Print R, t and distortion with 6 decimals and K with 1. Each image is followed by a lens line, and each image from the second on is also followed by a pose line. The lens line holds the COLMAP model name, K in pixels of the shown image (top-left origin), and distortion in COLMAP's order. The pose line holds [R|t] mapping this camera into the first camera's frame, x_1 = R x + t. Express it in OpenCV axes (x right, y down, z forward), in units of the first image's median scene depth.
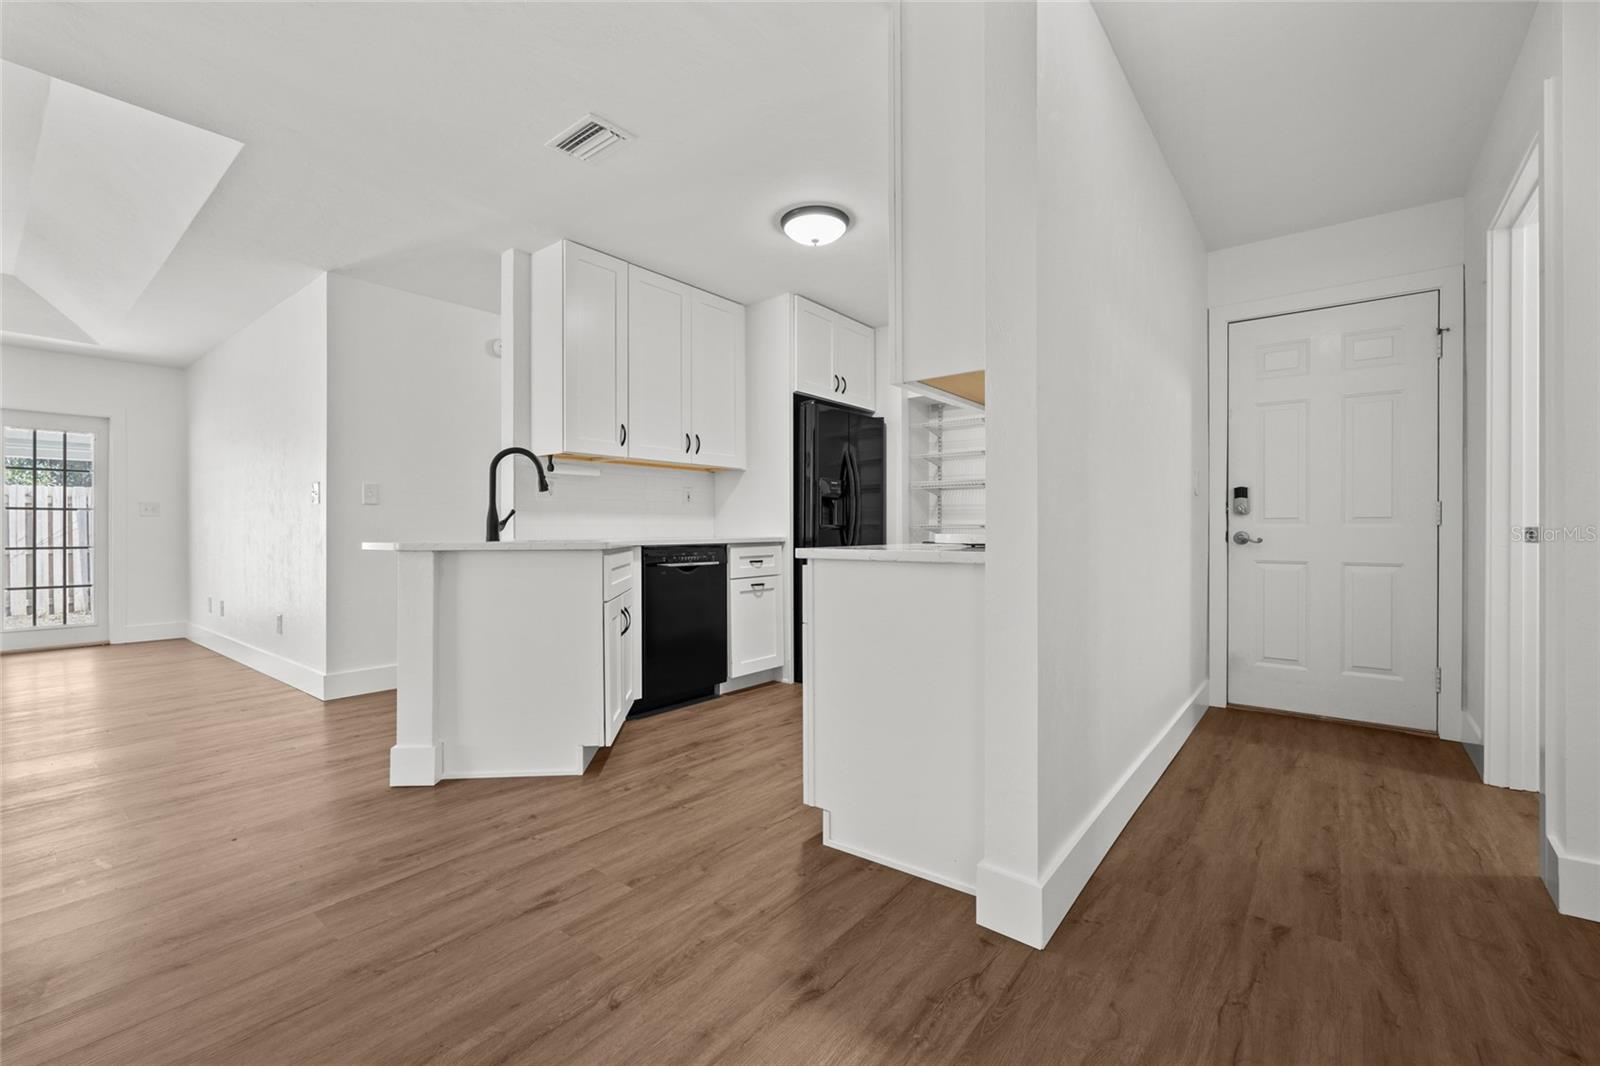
lens RADIAL K [[669.1, 0, 800.0], [0, 669.1, 533.0], [0, 0, 1]] dist [-0.000745, -0.000283]
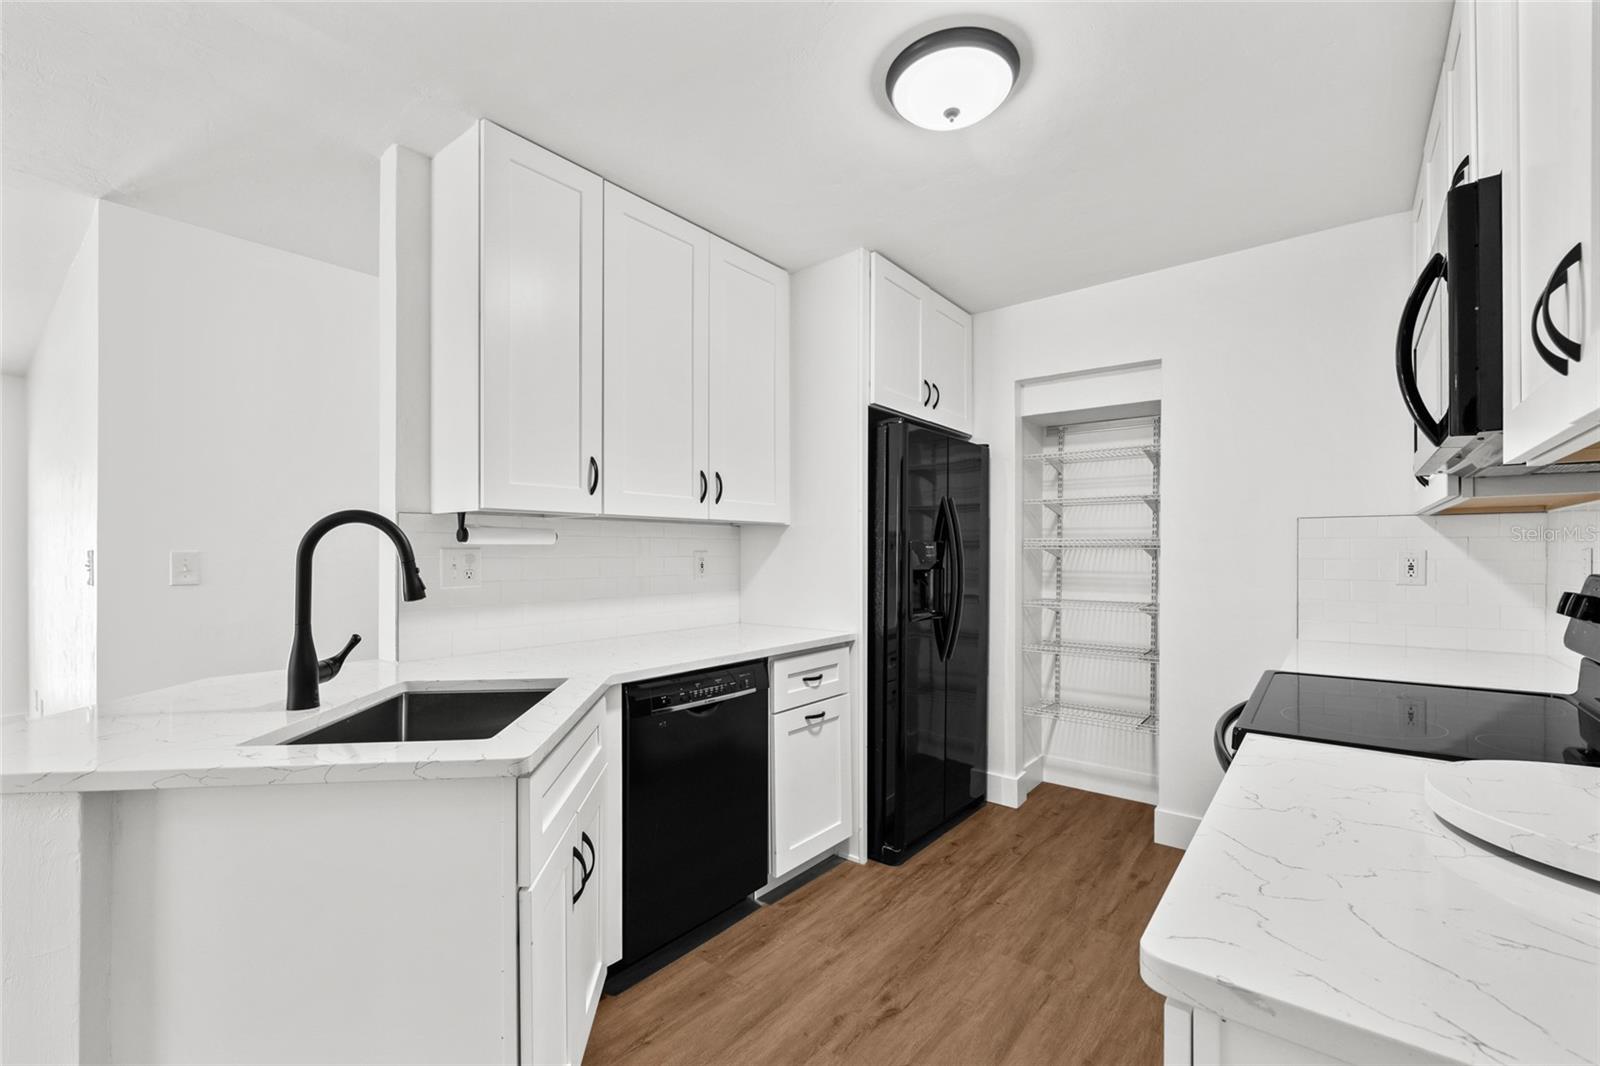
lens RADIAL K [[676.4, 0, 801.6], [0, 676.4, 552.6], [0, 0, 1]] dist [-0.001837, -0.000195]
pose [[0.999995, 0.003137, 0.000715, -0.076522], [-0.003132, 0.999975, -0.006263, -0.069282], [-0.000735, 0.006260, 0.999980, 0.374829]]
